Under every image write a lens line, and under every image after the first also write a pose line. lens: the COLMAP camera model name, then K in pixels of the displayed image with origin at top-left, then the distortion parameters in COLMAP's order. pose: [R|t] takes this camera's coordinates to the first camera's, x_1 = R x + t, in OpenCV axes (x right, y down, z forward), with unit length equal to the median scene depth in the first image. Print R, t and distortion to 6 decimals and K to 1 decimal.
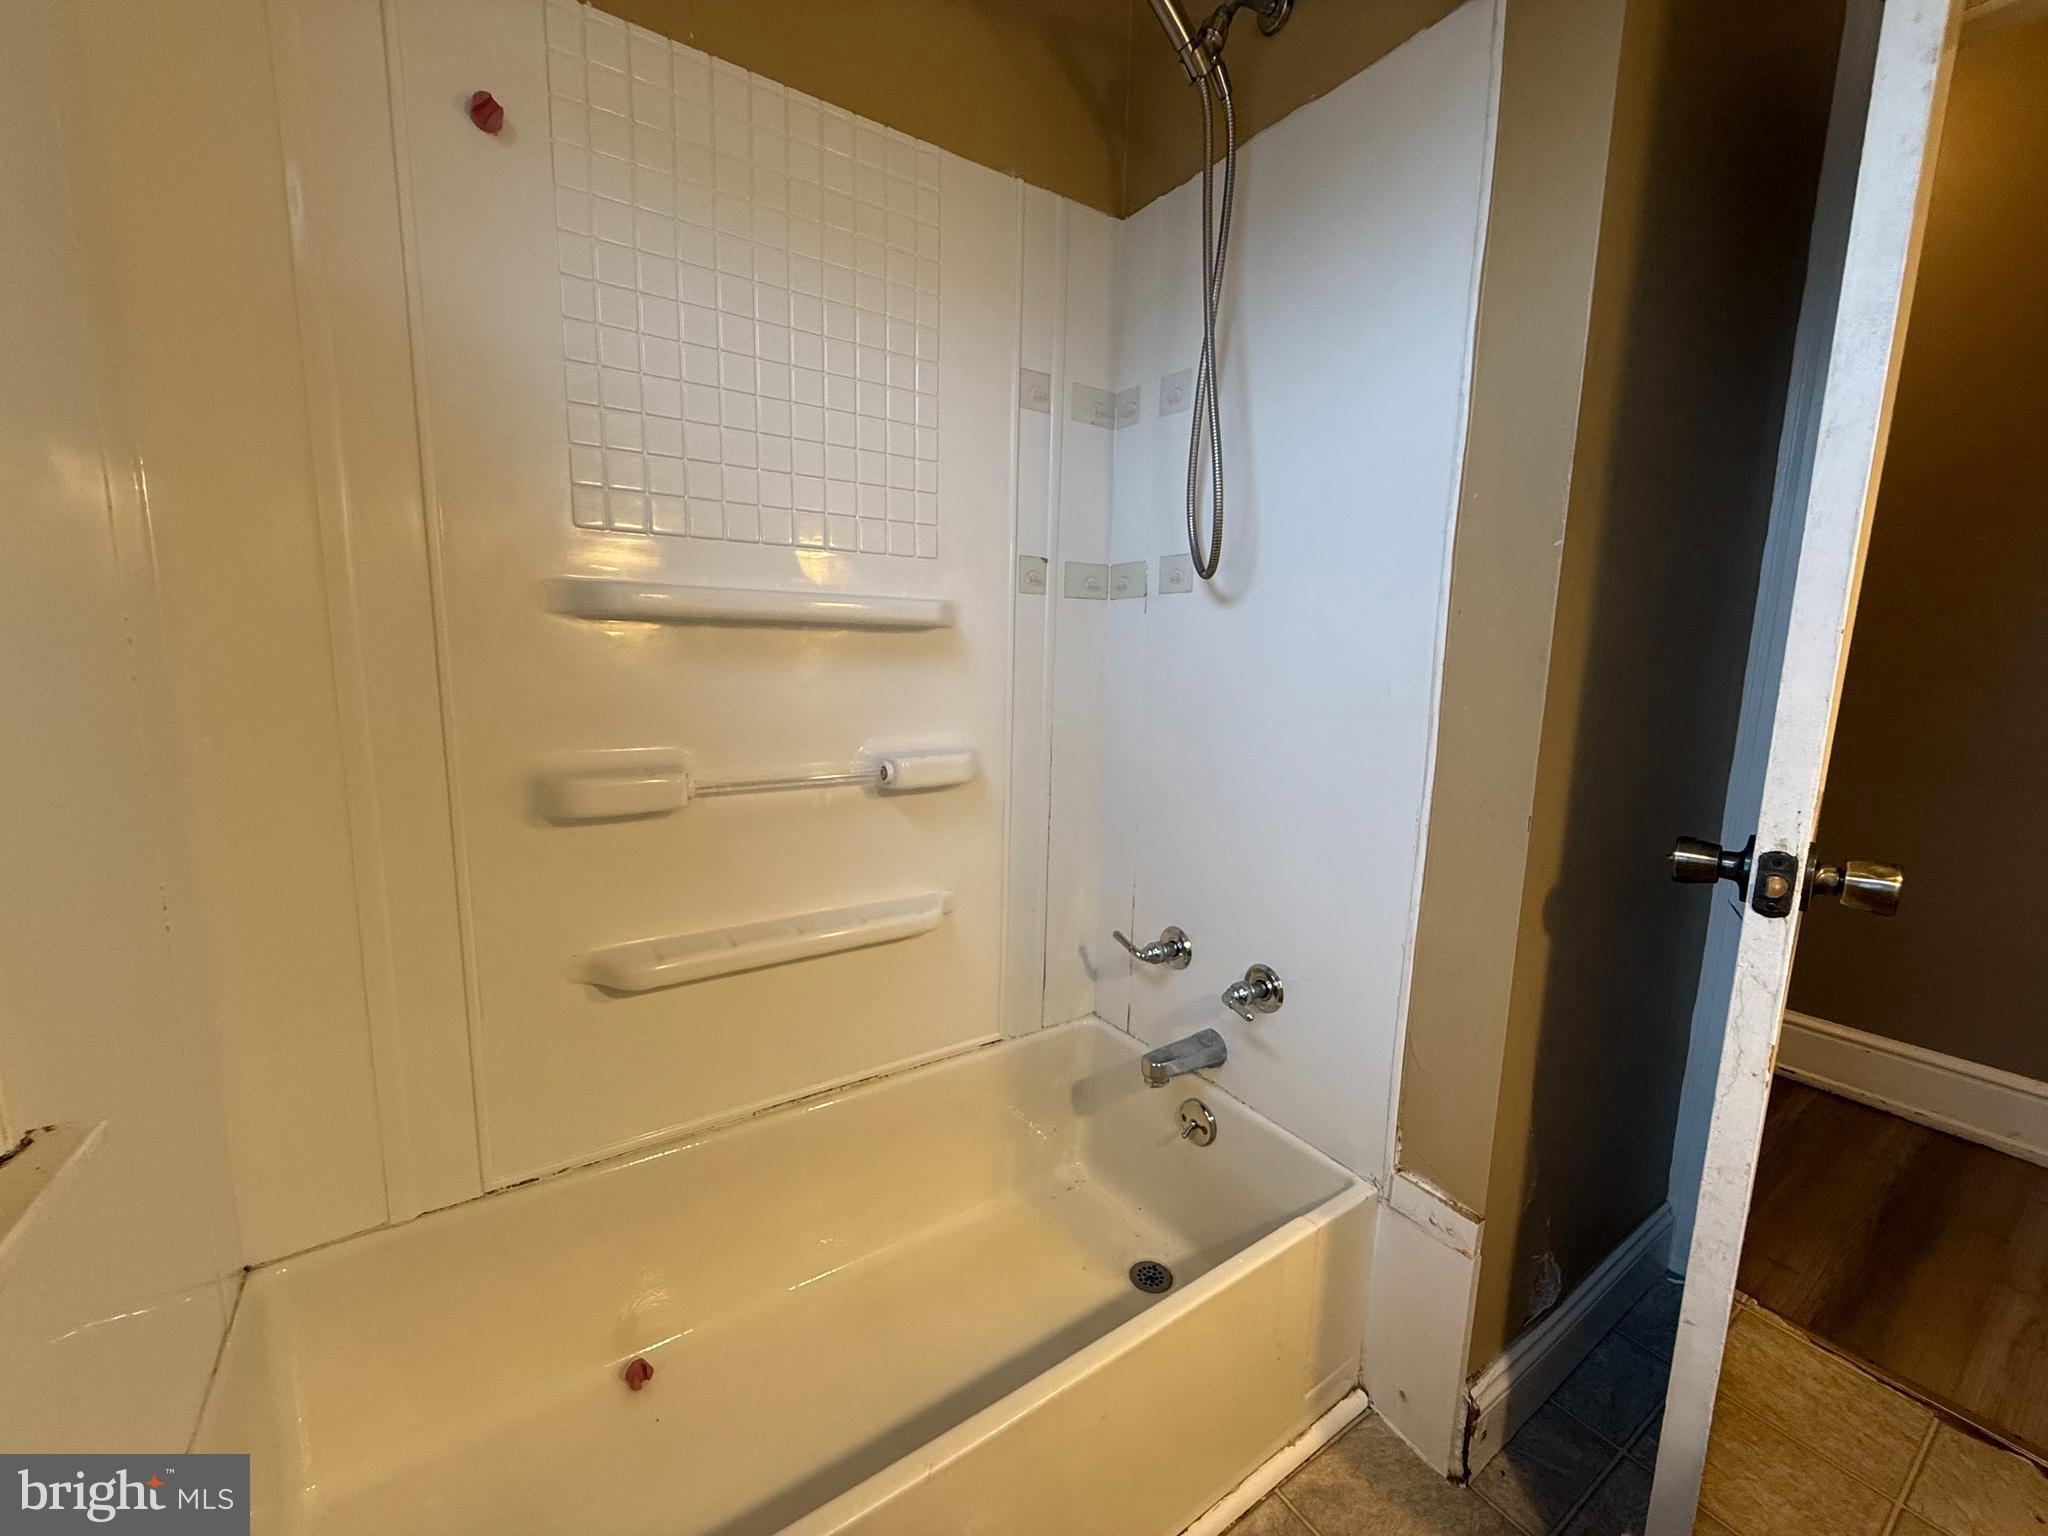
lens RADIAL K [[810.8, 0, 1023.2], [0, 810.8, 772.3], [0, 0, 1]] dist [-0.002376, -0.000368]
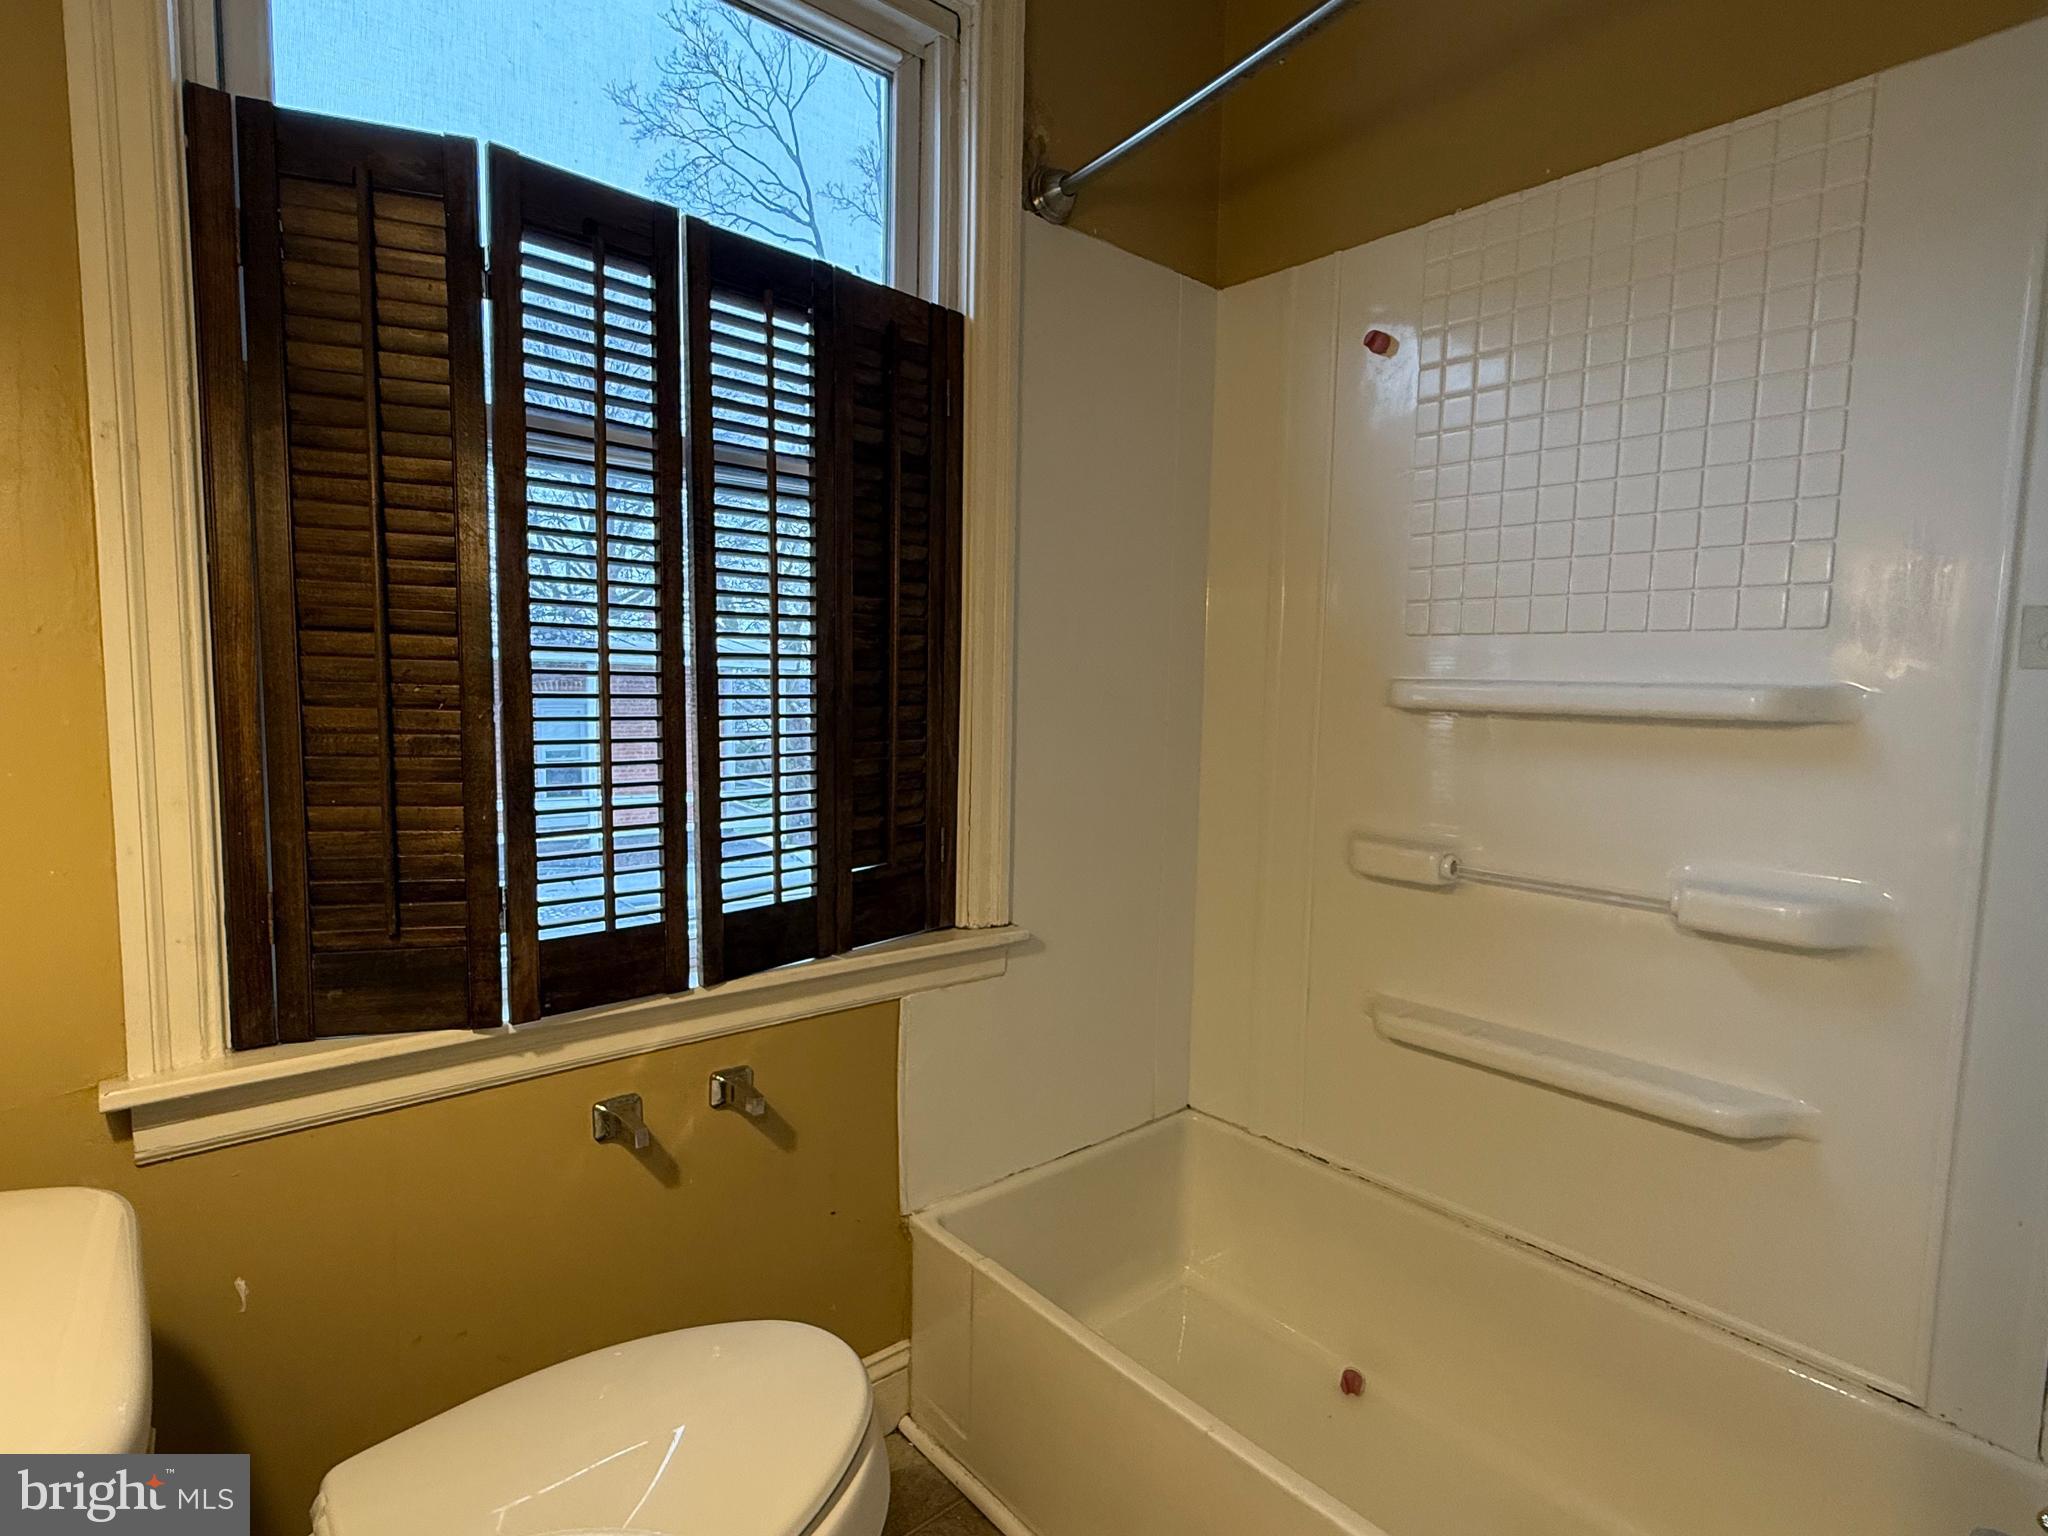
lens RADIAL K [[1052.7, 0, 1024.0], [0, 1052.7, 768.0], [0, 0, 1]] dist [0.000237, 0.000195]
pose [[0.118964, 0.073366, -0.990184, 0.760408], [-0.163603, 0.985084, 0.053332, -0.080825], [0.979327, 0.155653, 0.129192, 0.221462]]
